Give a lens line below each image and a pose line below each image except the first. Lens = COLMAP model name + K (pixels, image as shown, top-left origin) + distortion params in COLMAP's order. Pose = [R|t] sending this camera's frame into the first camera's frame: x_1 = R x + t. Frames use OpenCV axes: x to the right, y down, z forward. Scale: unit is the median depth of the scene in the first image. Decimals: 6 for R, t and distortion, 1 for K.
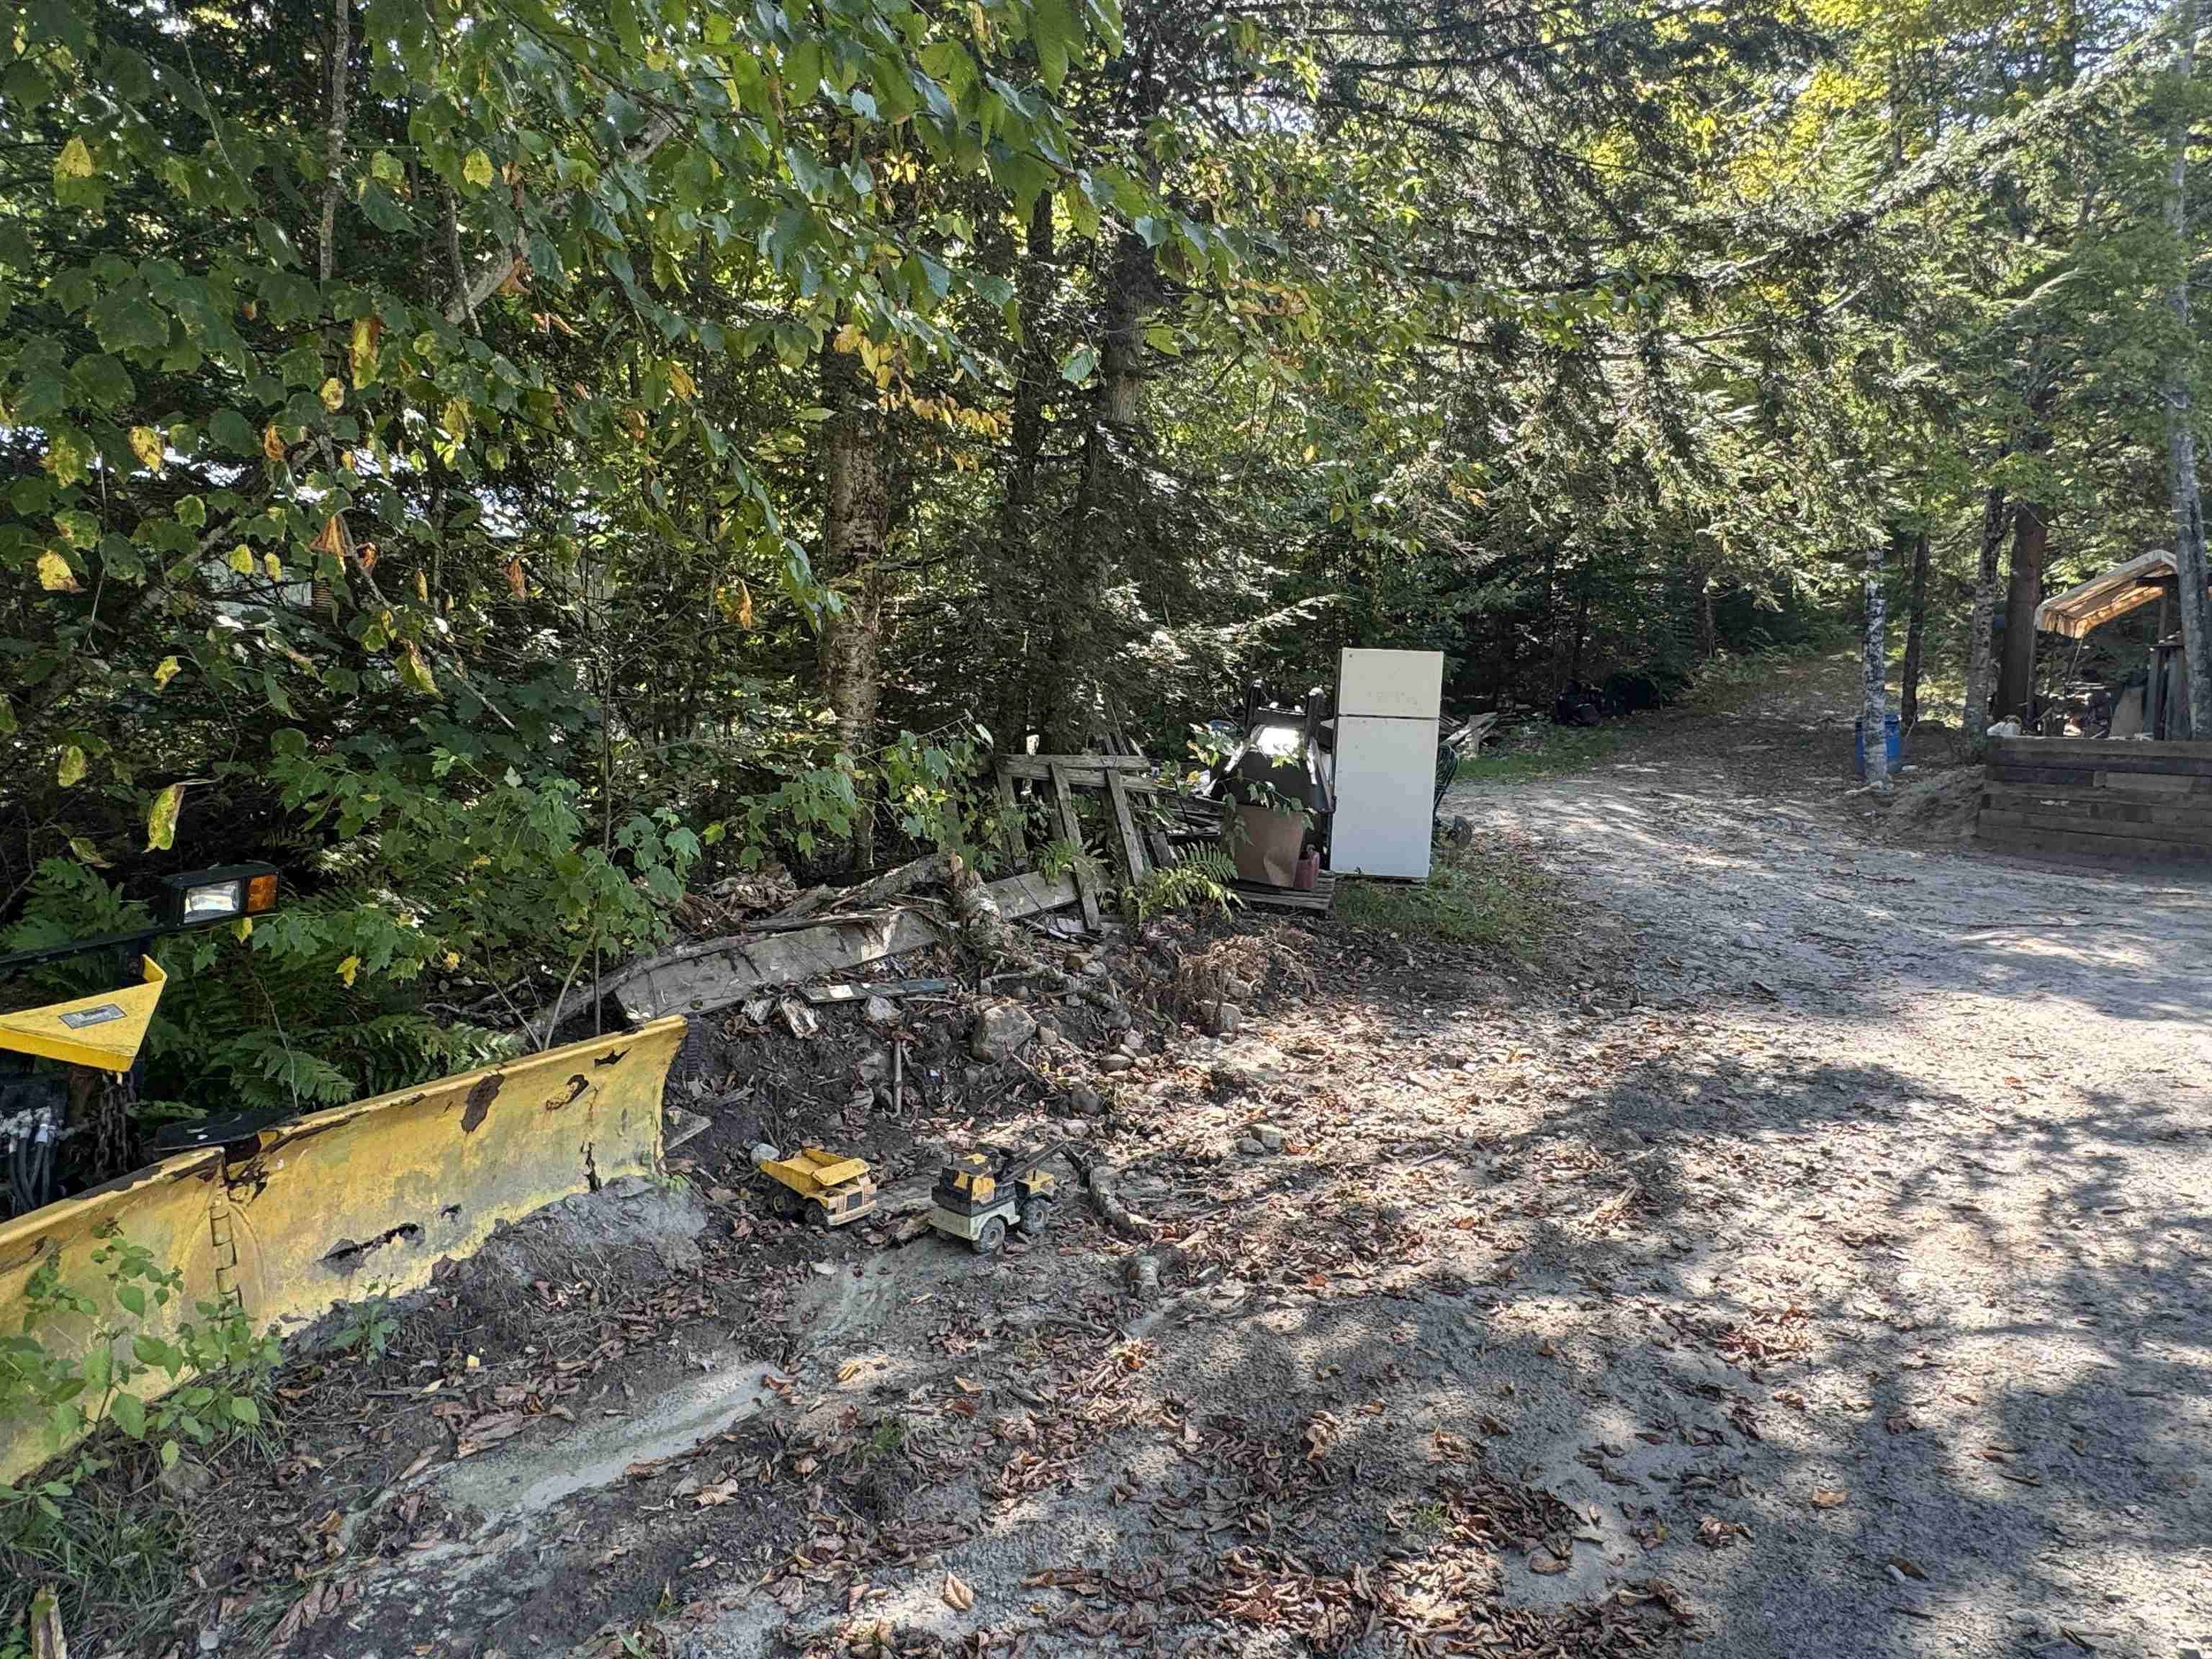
lens RADIAL K [[1362.4, 0, 1101.9], [0, 1362.4, 836.7], [0, 0, 1]] dist [-0.002659, 0.001268]
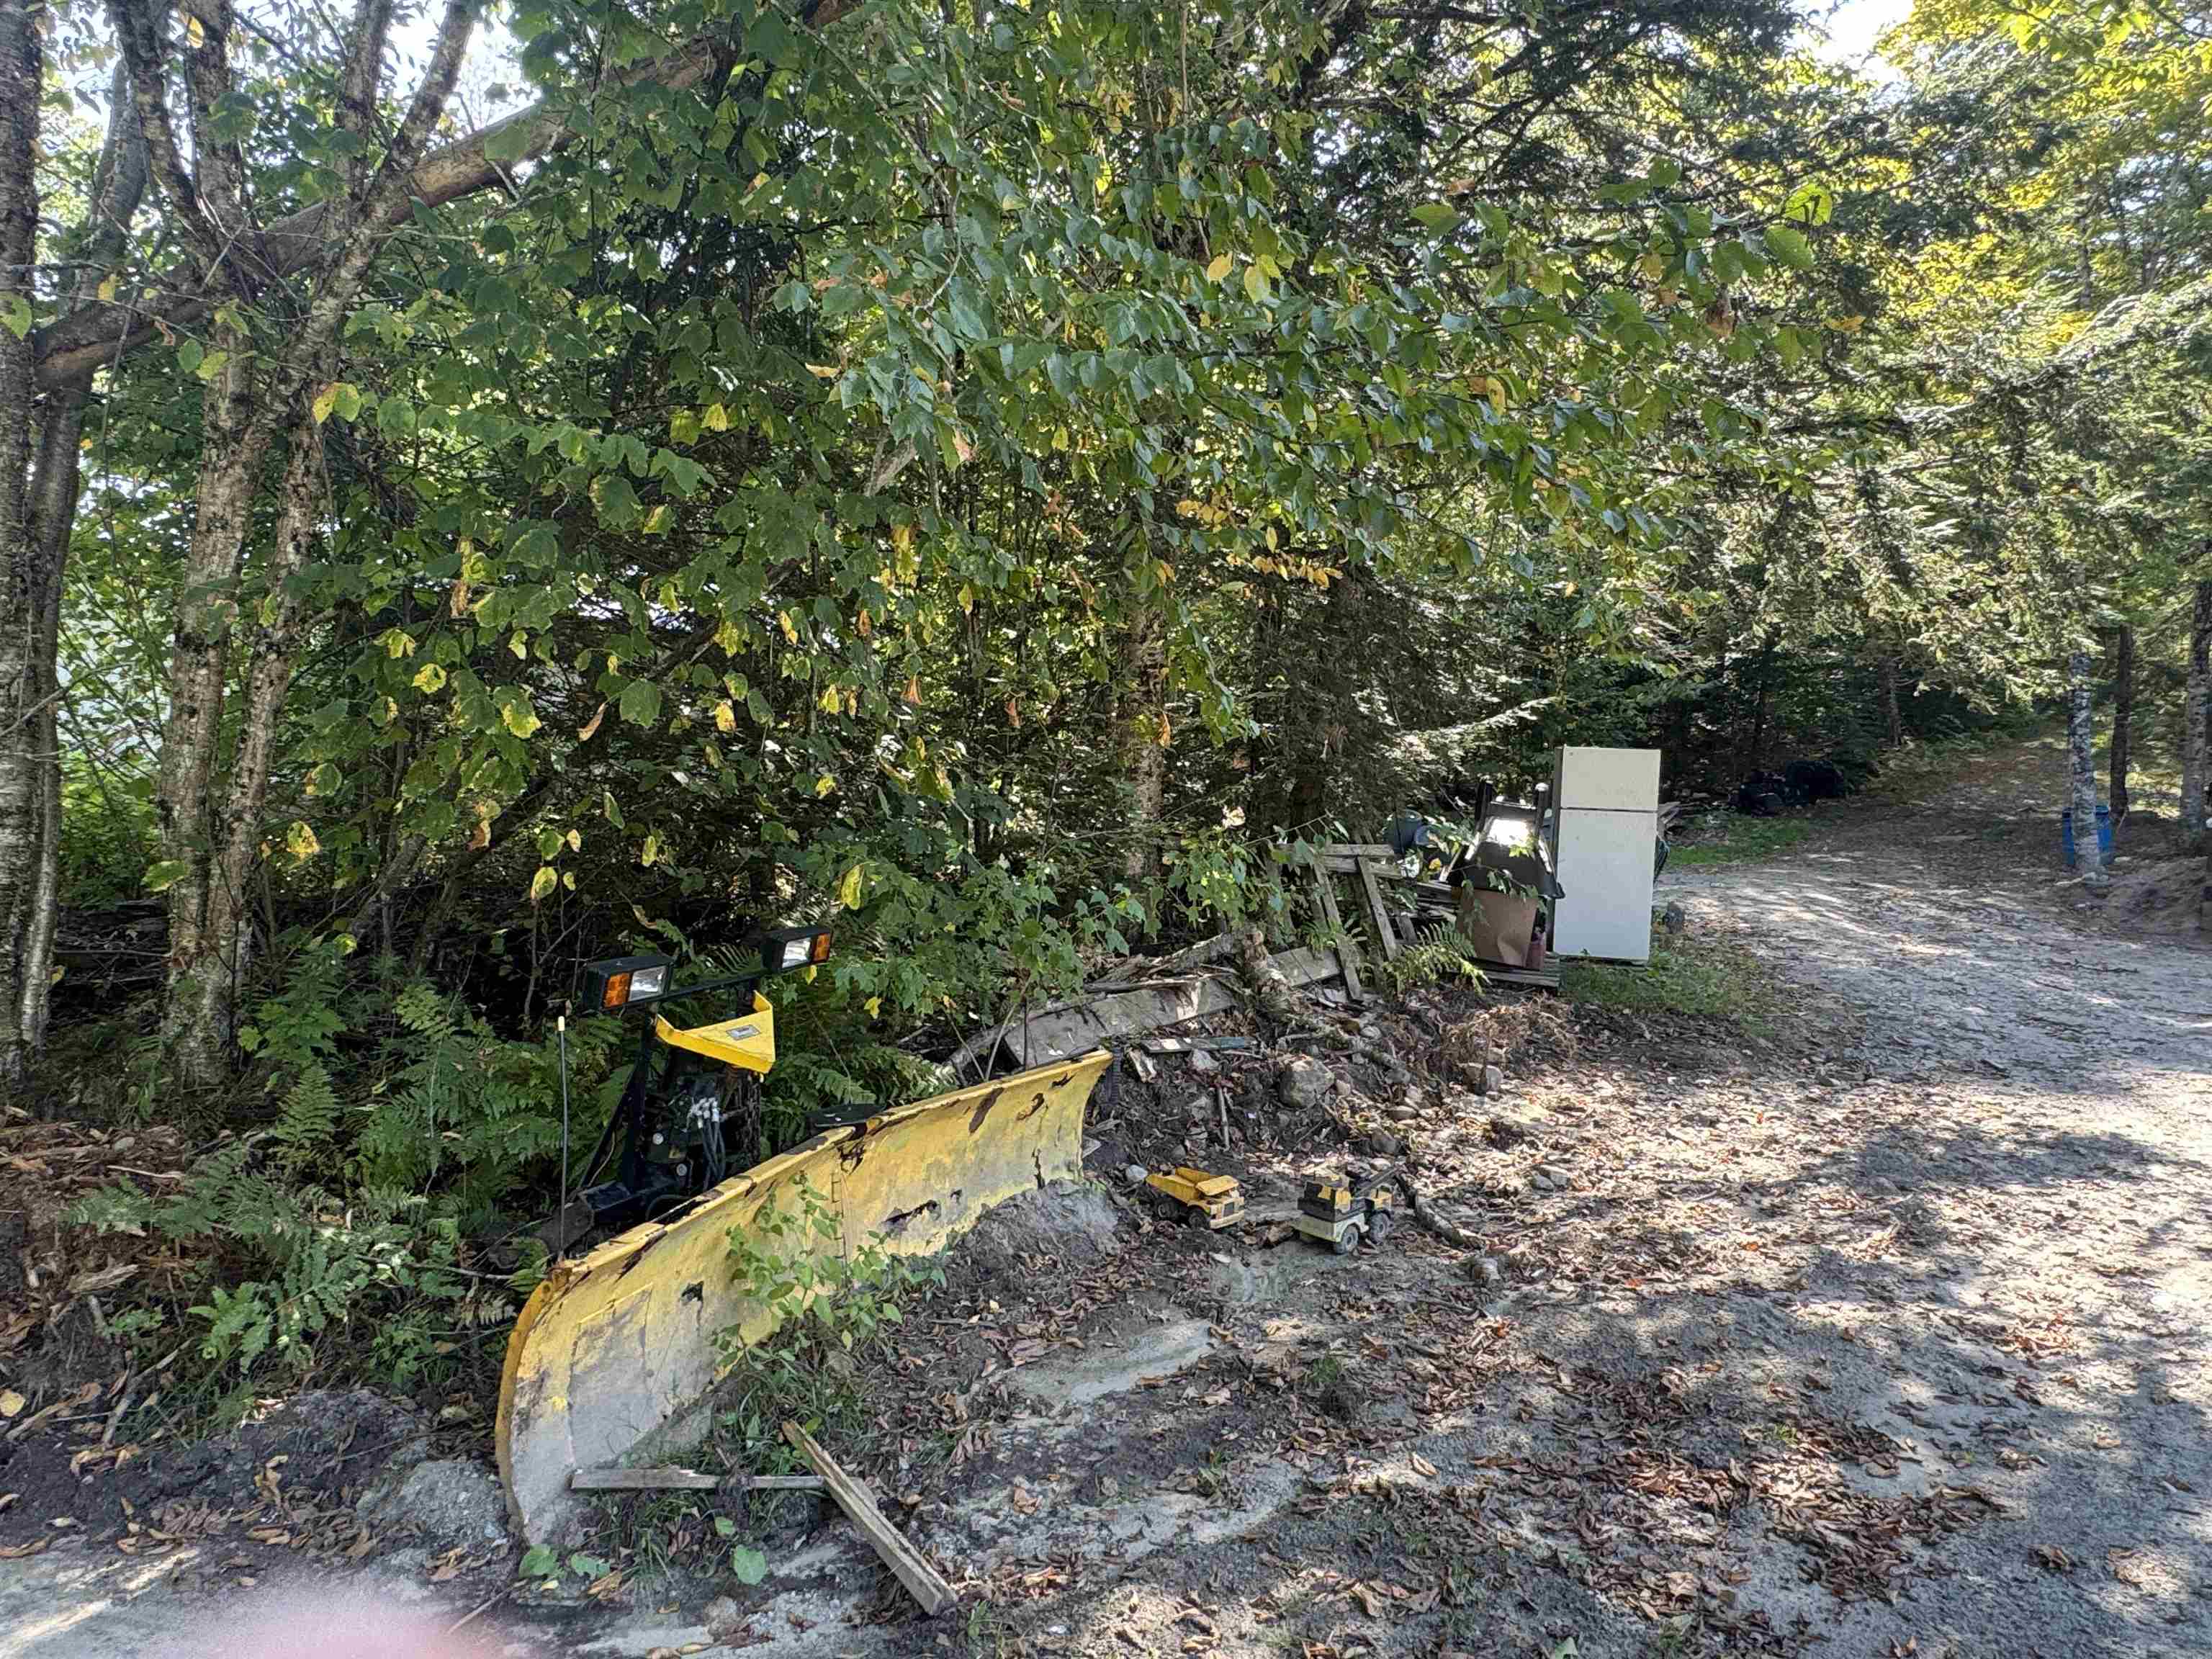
lens RADIAL K [[1355.7, 0, 1106.5], [0, 1355.7, 817.8], [0, 0, 1]] dist [-0.002748, 0.001888]
pose [[0.994357, 0.003086, -0.106042, -0.123540], [-0.011215, 0.997033, -0.076156, 0.008088], [0.105492, 0.076915, 0.991441, -0.185743]]
